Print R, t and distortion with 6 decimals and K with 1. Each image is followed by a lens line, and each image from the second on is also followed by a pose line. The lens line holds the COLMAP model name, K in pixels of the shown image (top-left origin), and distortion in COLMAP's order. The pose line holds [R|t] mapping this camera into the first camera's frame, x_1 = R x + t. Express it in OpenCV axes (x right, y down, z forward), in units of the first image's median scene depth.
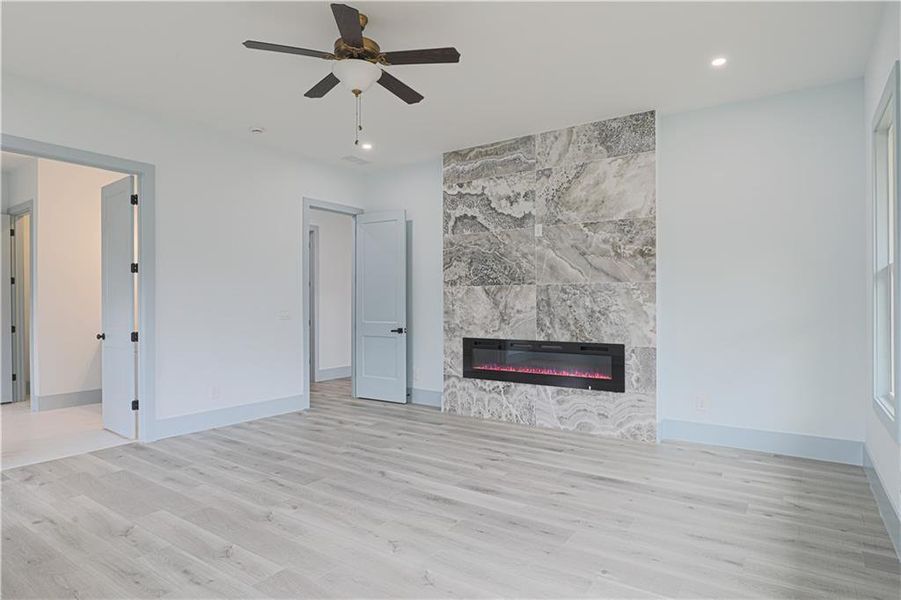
lens RADIAL K [[509.4, 0, 453.0], [0, 509.4, 299.3], [0, 0, 1]] dist [-0.016667, 0.003730]
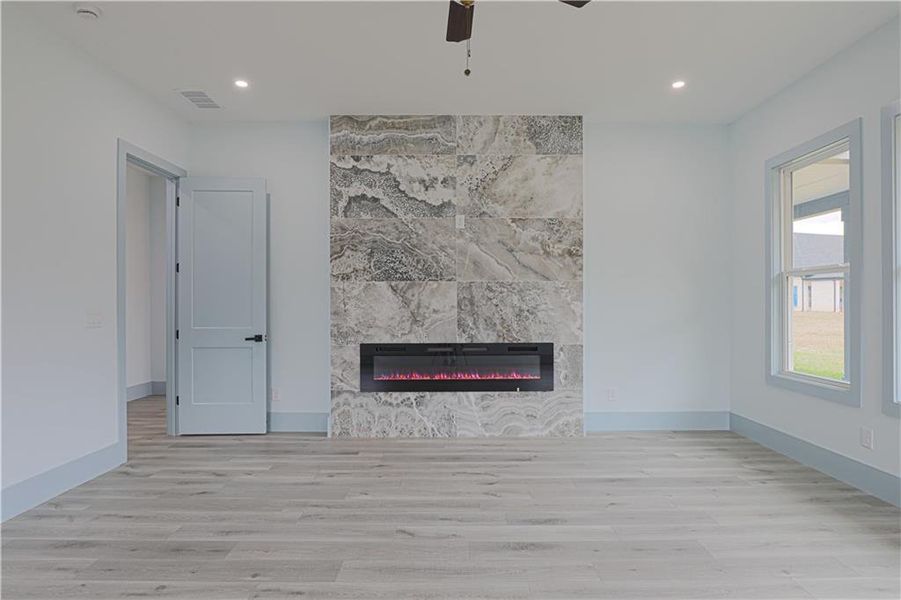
lens RADIAL K [[509.4, 0, 453.8], [0, 509.4, 302.2], [0, 0, 1]] dist [-0.016667, 0.003730]
pose [[0.818397, 0.002053, 0.574649, -0.376184], [-0.003974, 0.999990, 0.002087, 0.006574], [-0.574639, -0.003991, 0.818397, 0.271606]]
